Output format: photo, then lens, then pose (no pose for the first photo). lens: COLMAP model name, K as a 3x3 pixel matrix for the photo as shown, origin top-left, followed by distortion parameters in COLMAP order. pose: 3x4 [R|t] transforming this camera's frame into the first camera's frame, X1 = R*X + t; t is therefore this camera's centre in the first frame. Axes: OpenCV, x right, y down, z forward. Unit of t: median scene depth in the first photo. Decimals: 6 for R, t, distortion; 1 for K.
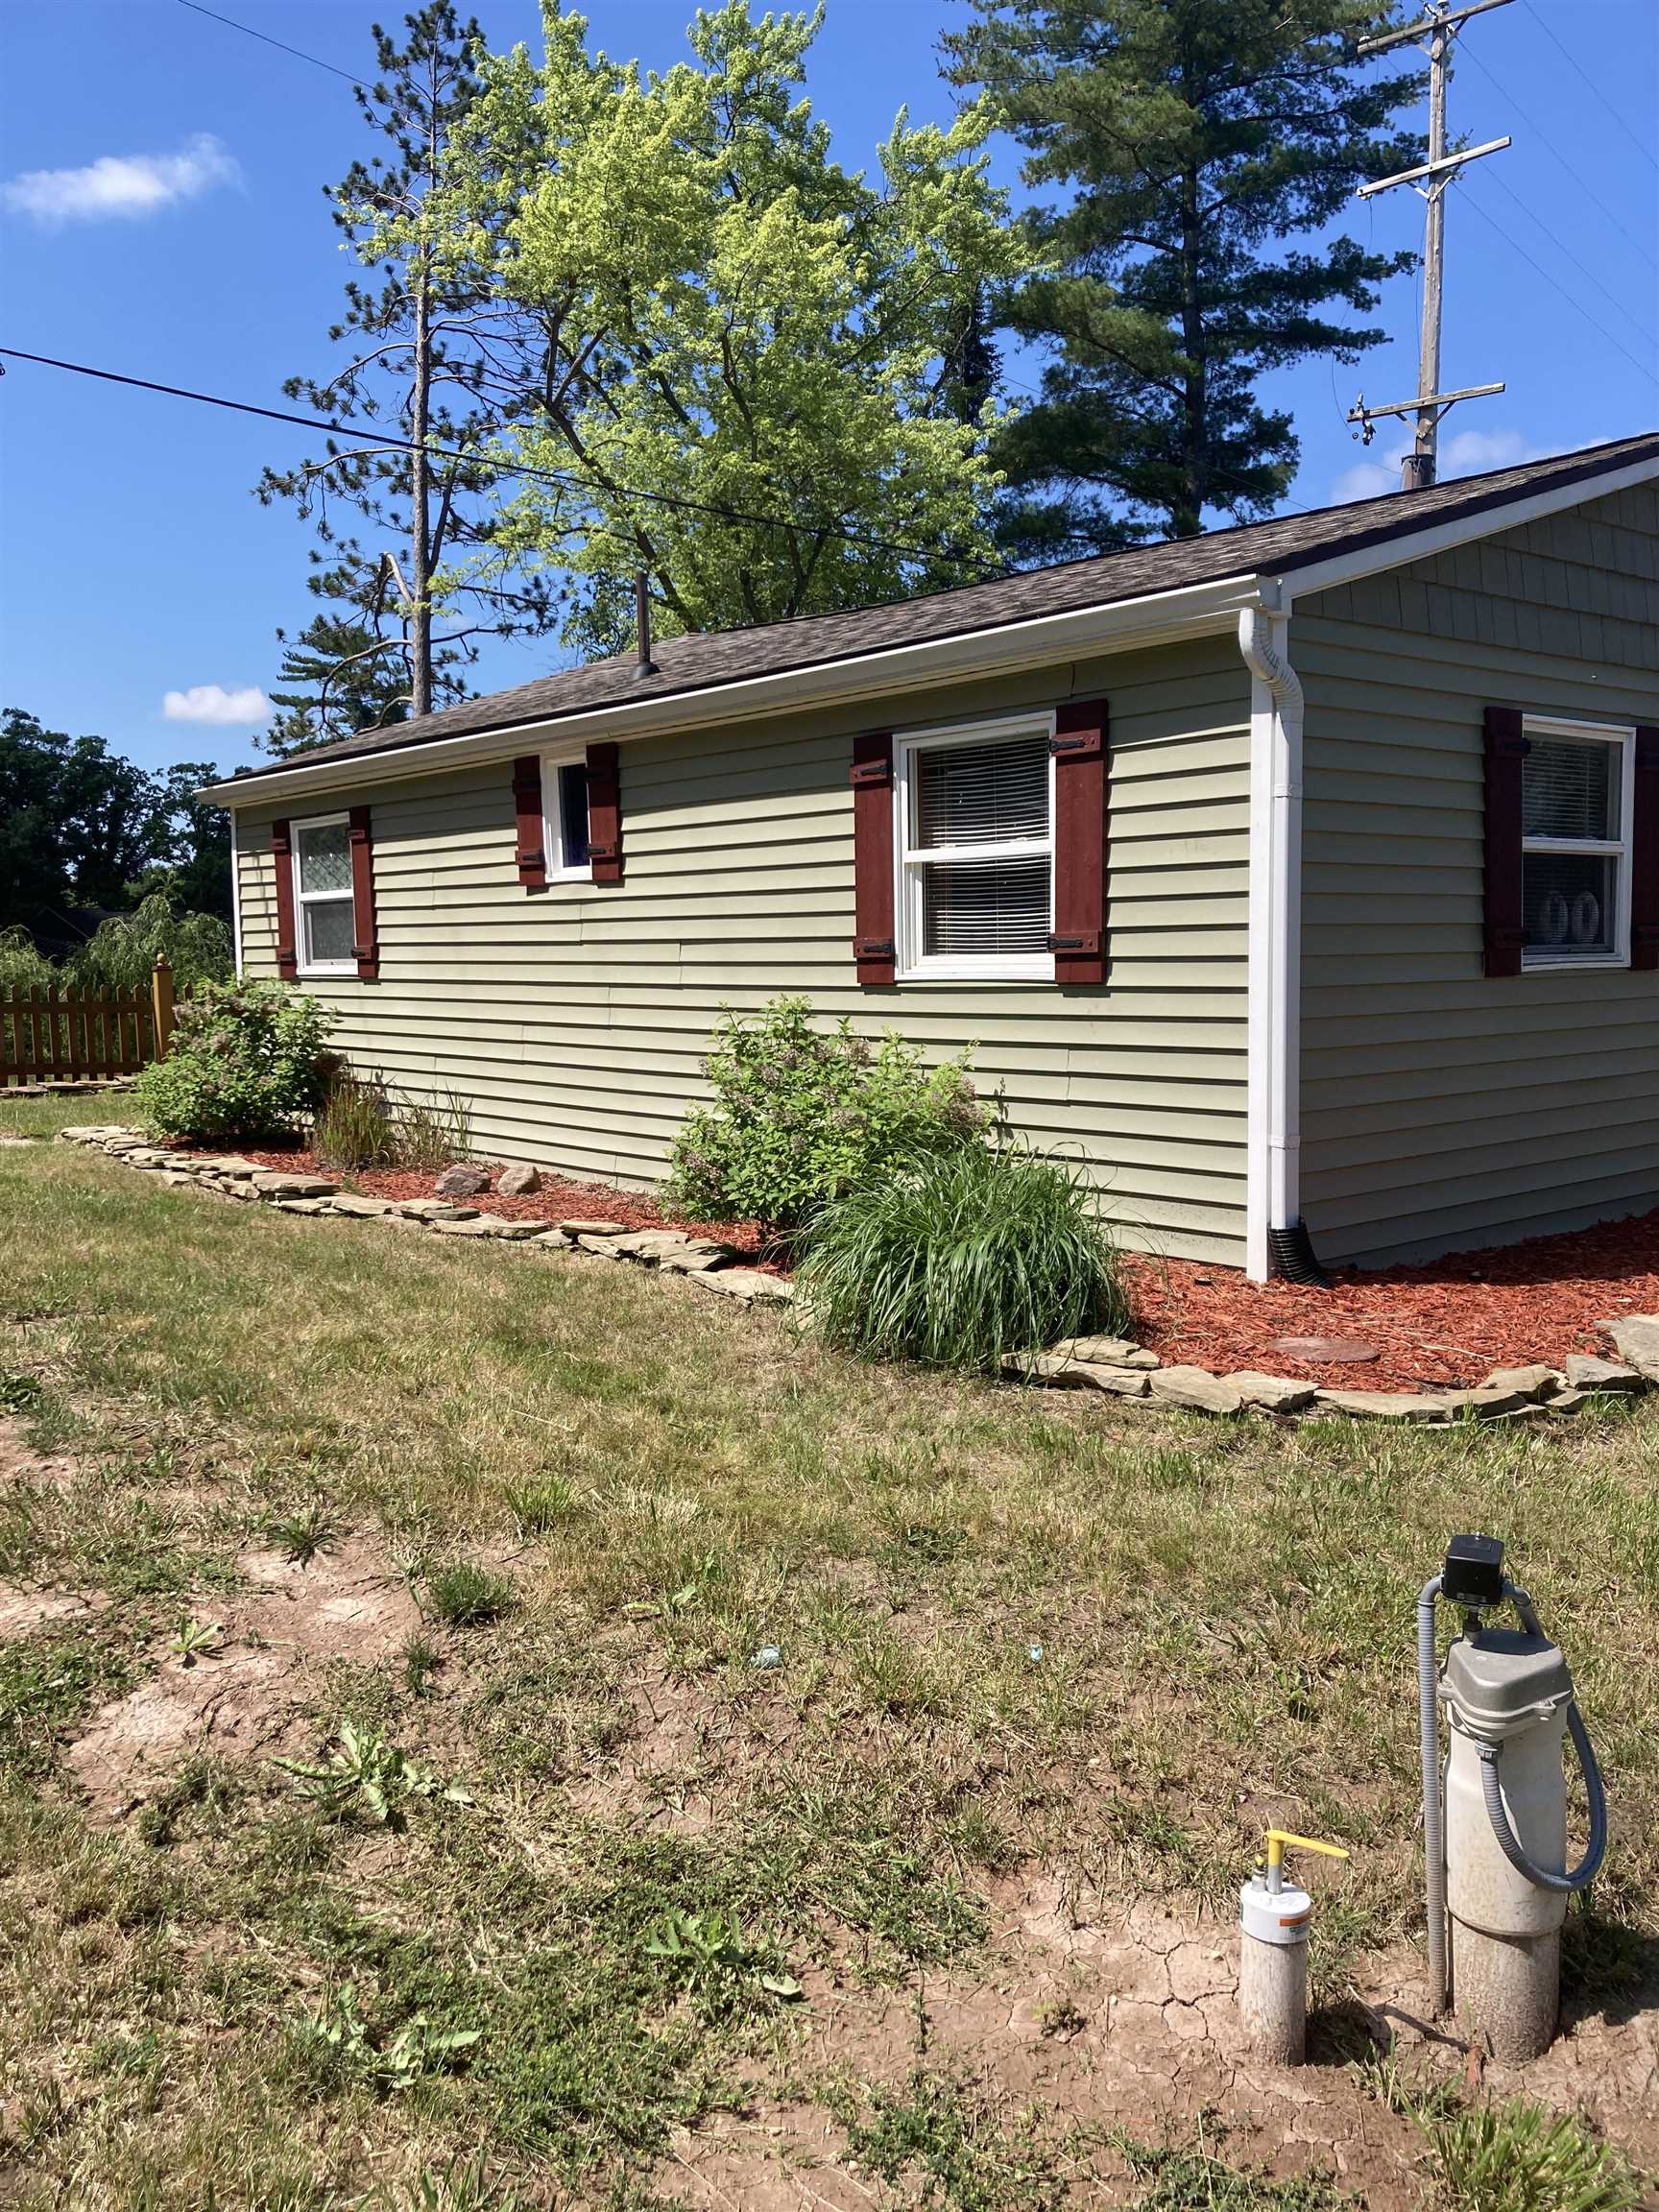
lens RADIAL K [[1849.9, 0, 835.9], [0, 1849.9, 1144.2], [0, 0, 1]] dist [0.006461, 0.021411]
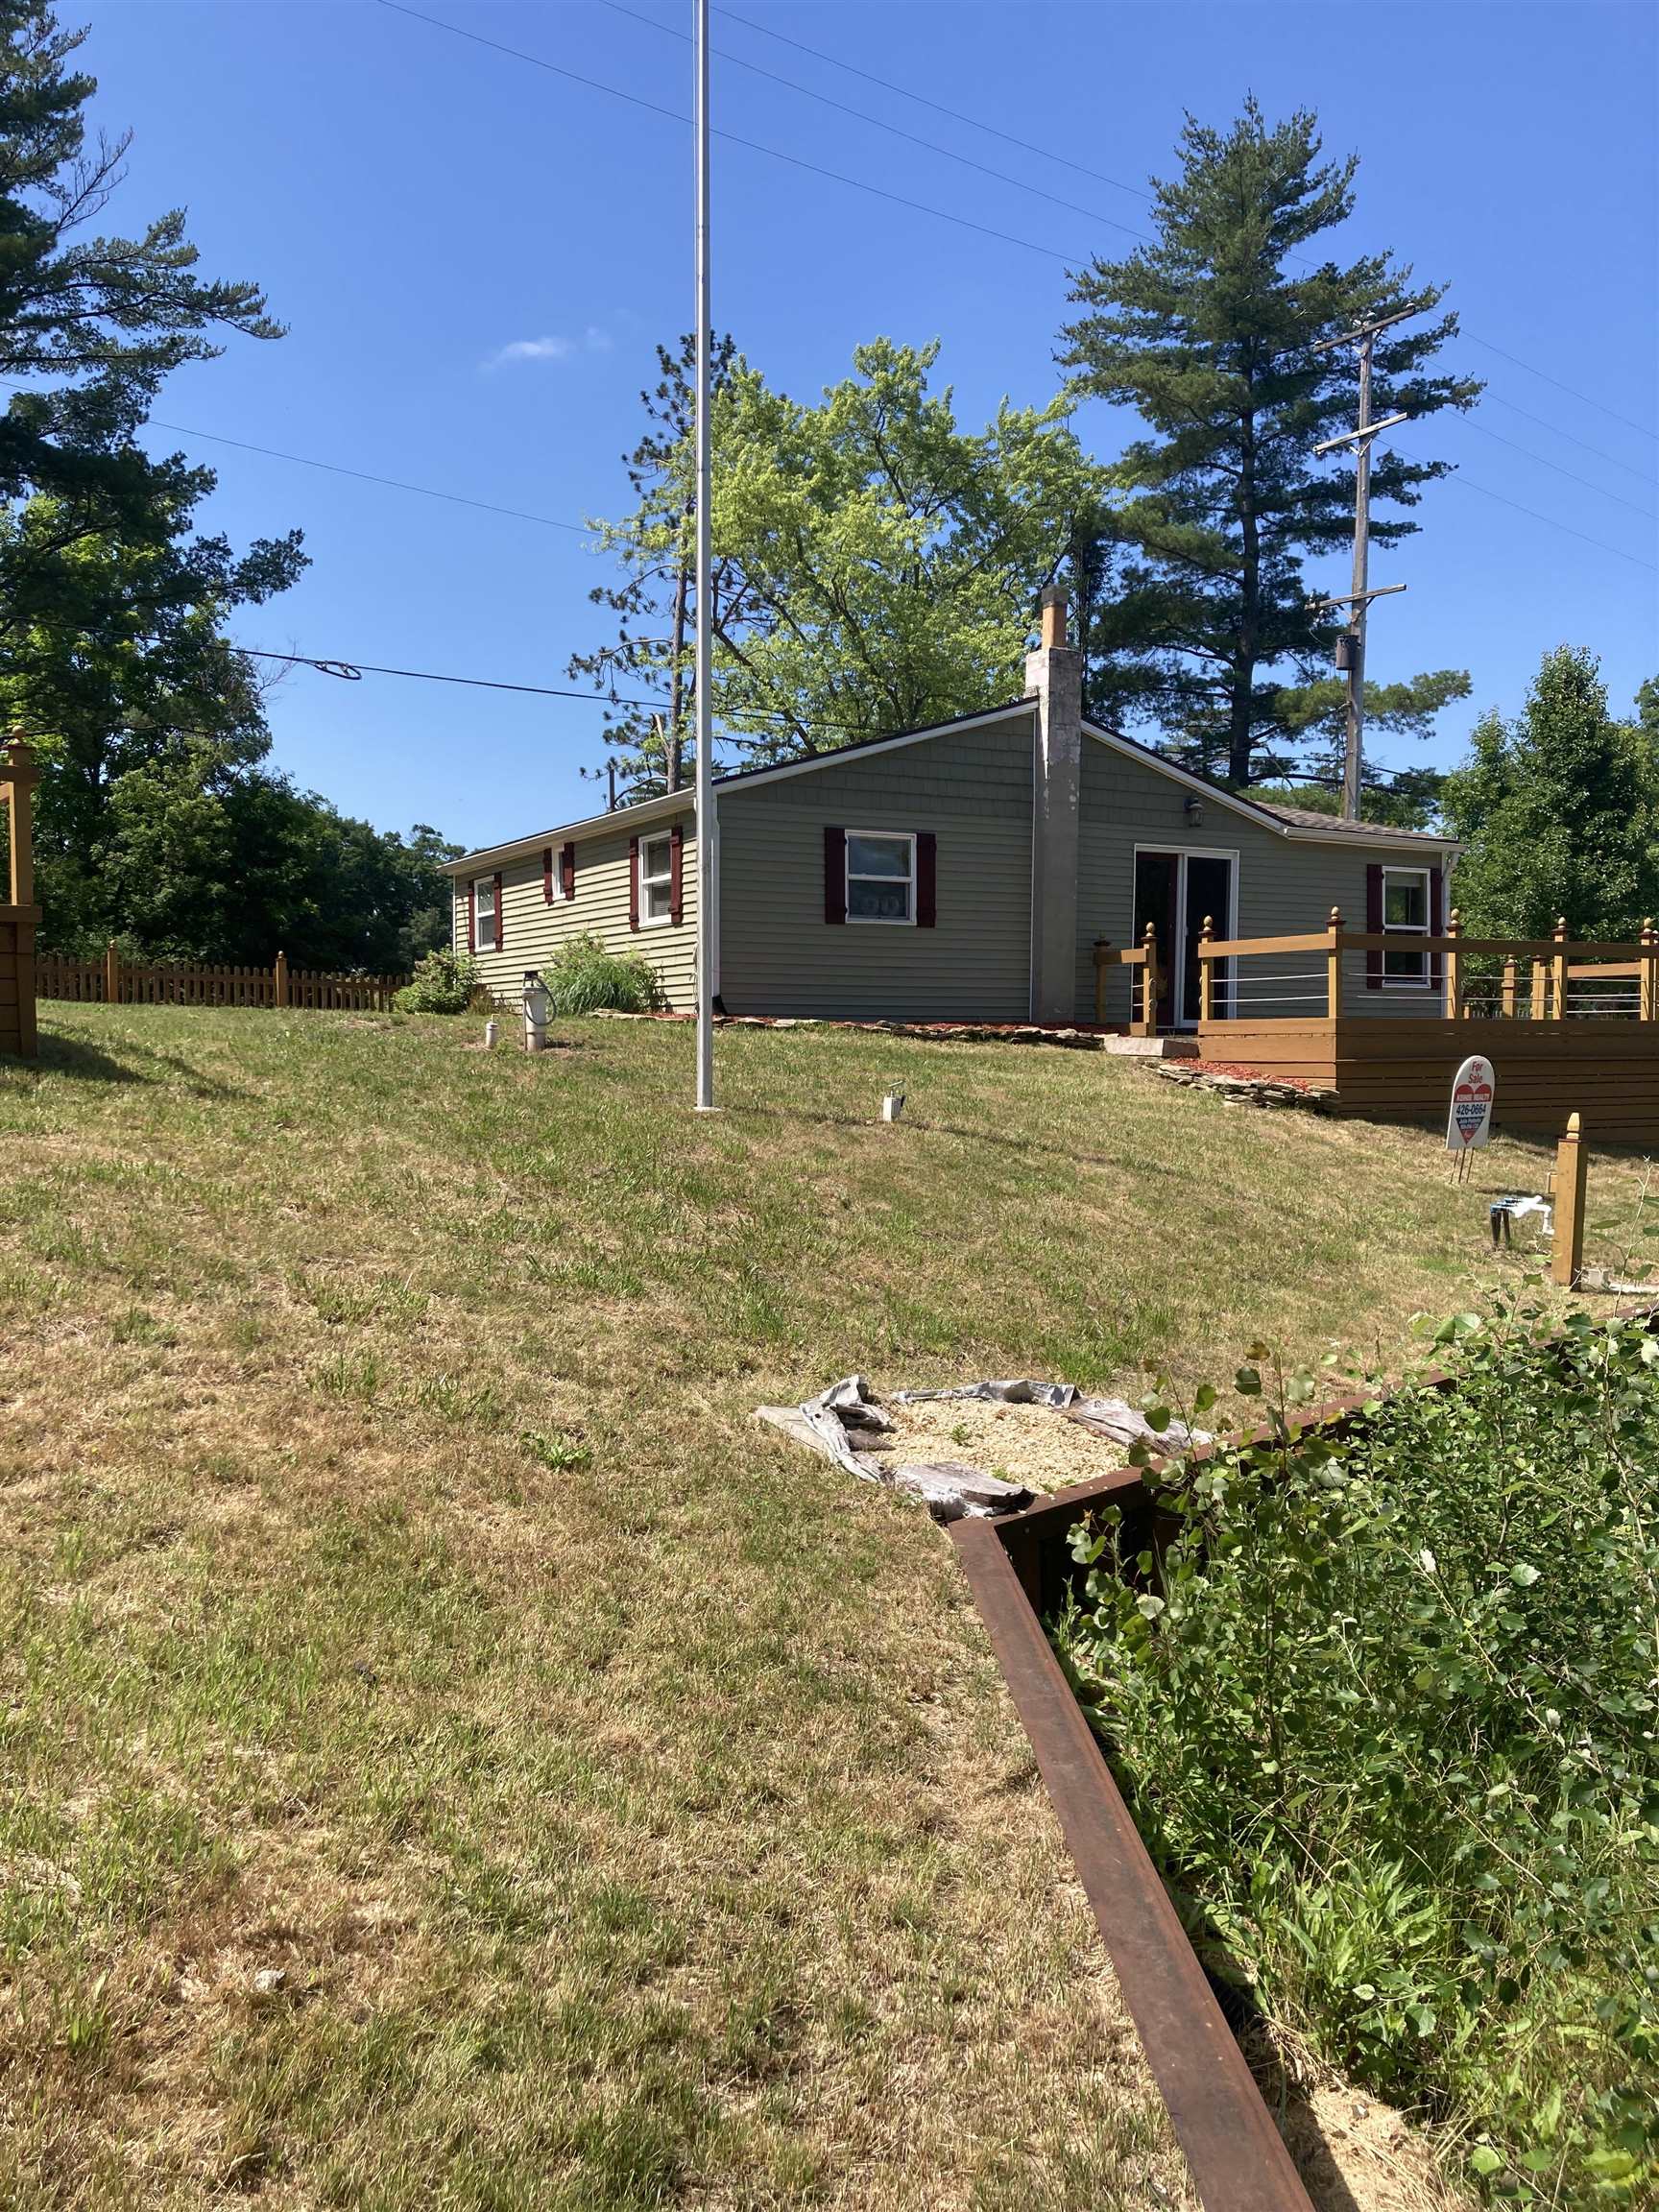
lens RADIAL K [[1916.3, 0, 830.0], [0, 1916.3, 1131.4], [0, 0, 1]] dist [0.119695, -0.345382]
pose [[0.978550, 0.023361, -0.204680, 0.193055], [-0.037538, 0.997136, -0.065659, 0.083176], [0.202560, 0.071934, 0.976624, -0.362937]]
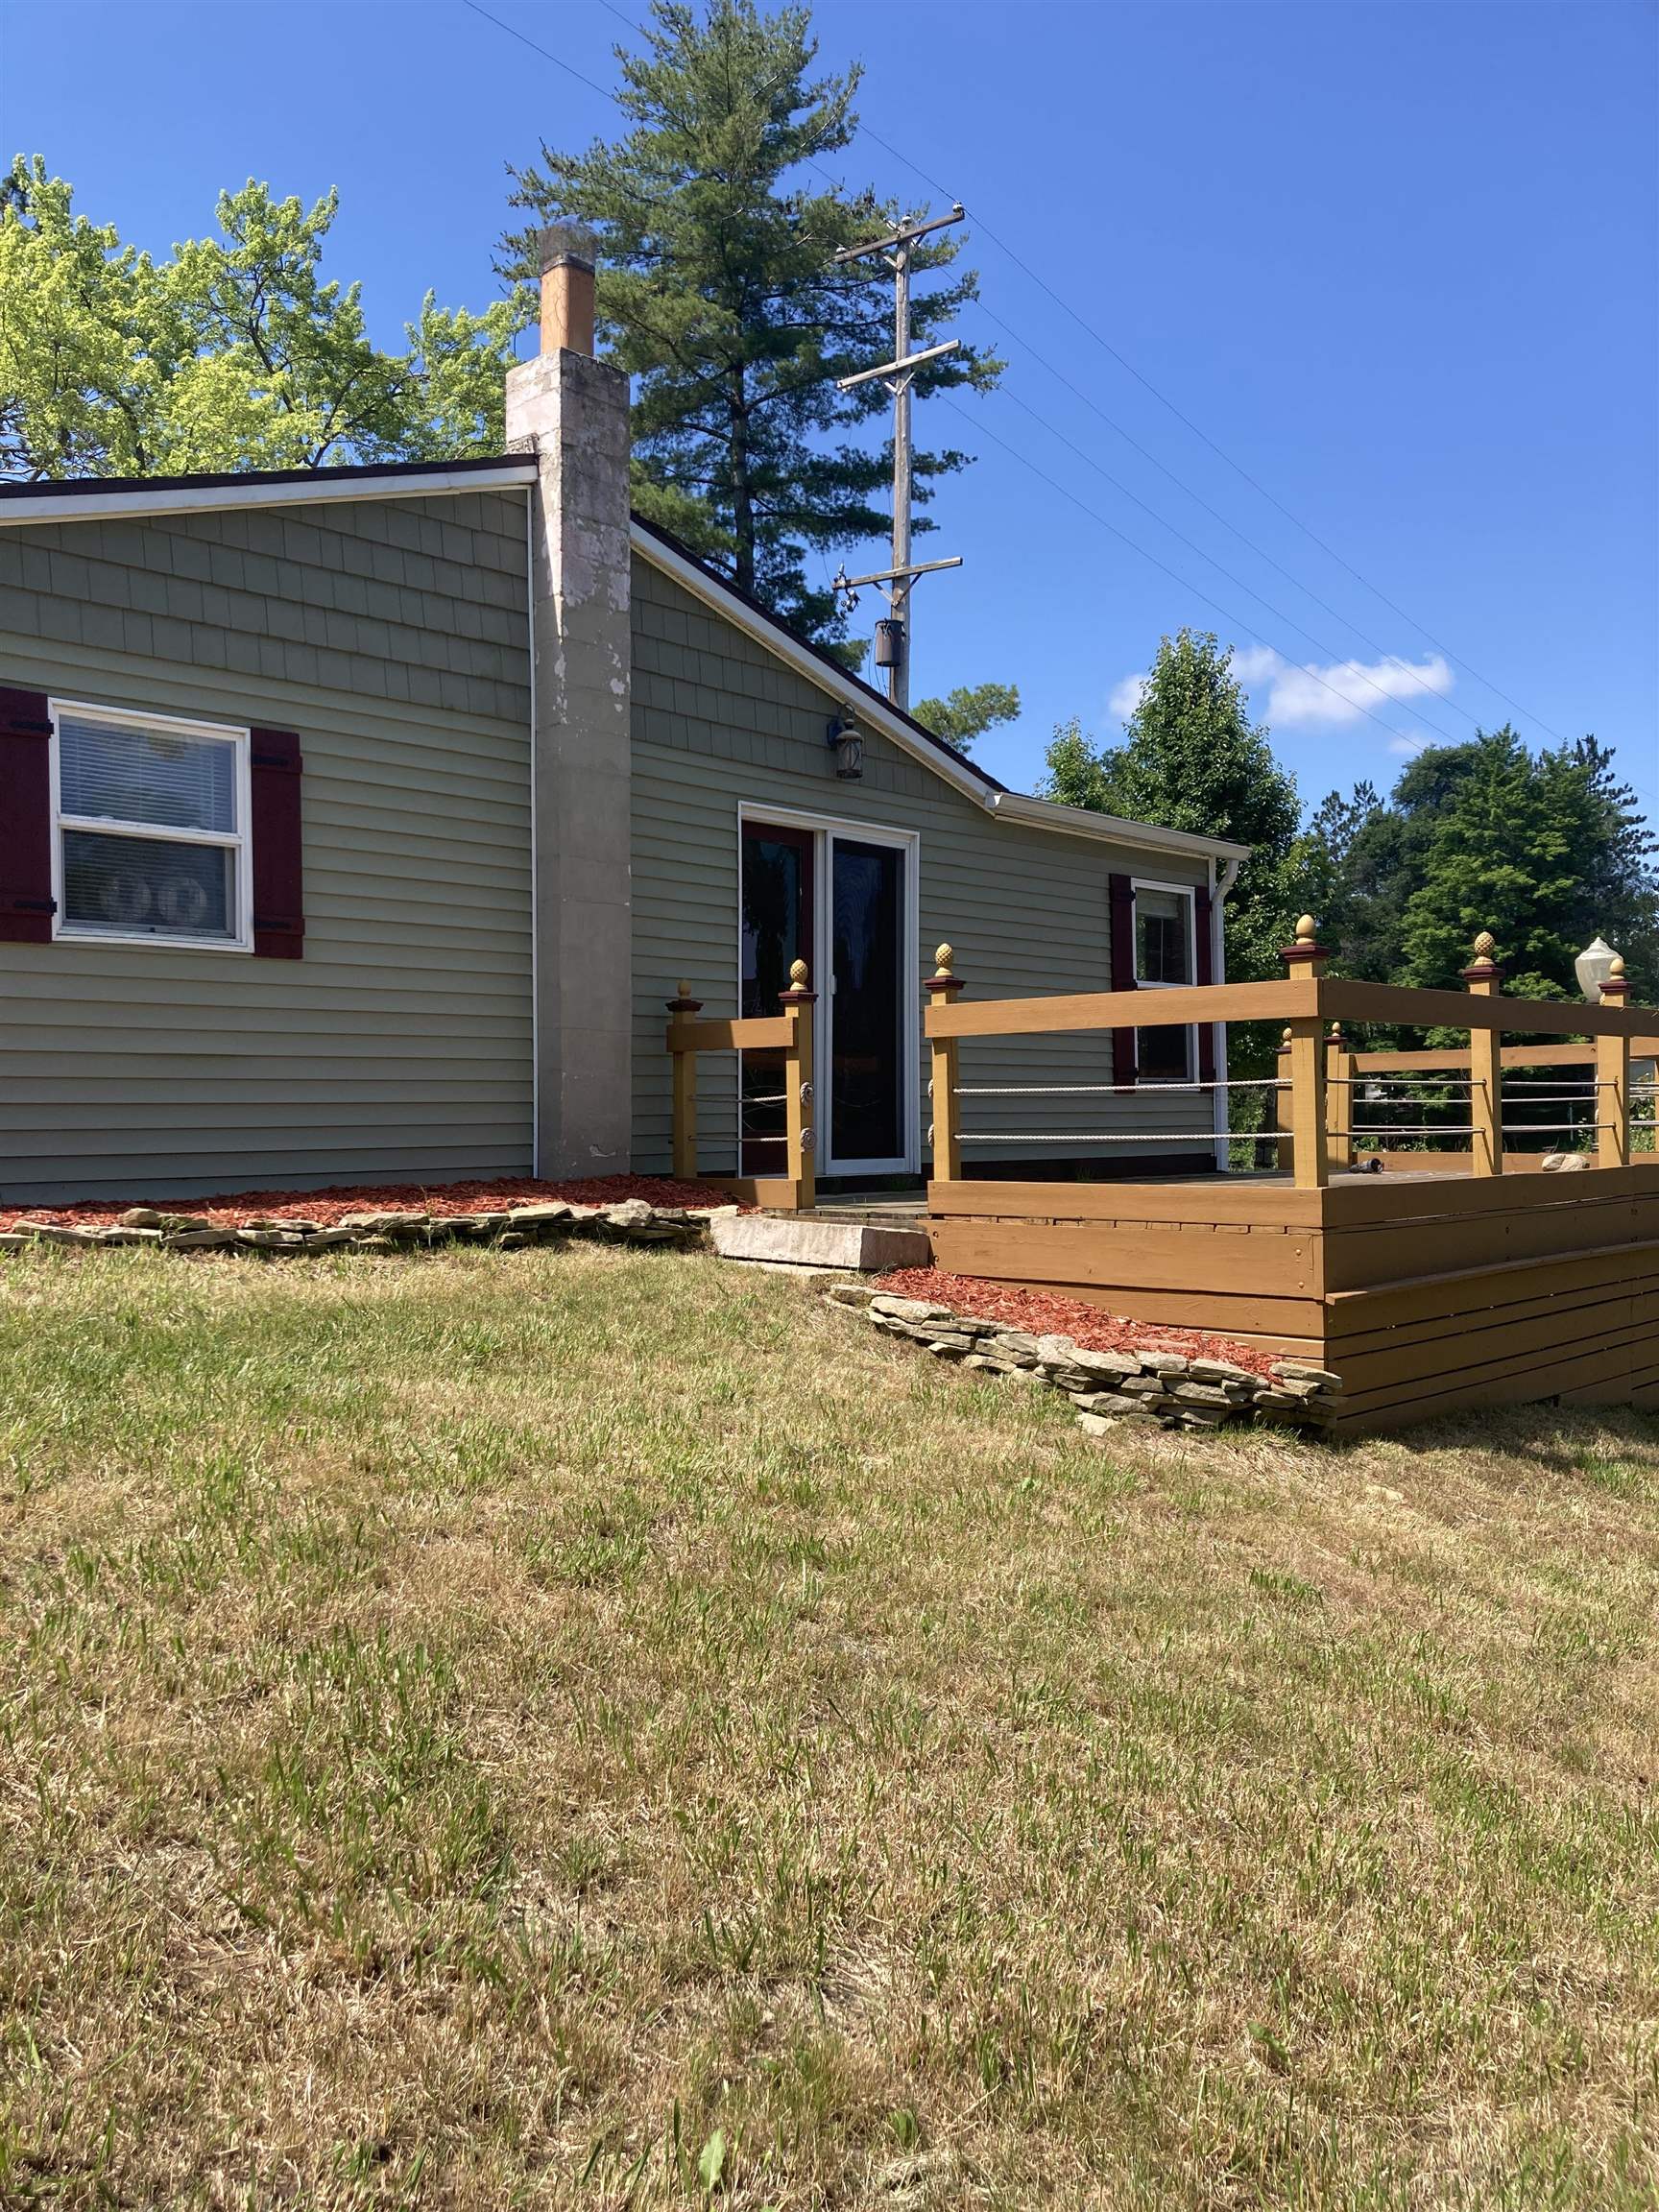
lens RADIAL K [[1849.9, 0, 835.9], [0, 1849.9, 1144.2], [0, 0, 1]] dist [0.006461, 0.021411]
pose [[0.995332, 0.004621, 0.096399, 0.146221], [0.005121, 0.994917, -0.100568, 0.026873], [-0.096374, 0.100592, 0.990249, -0.014156]]
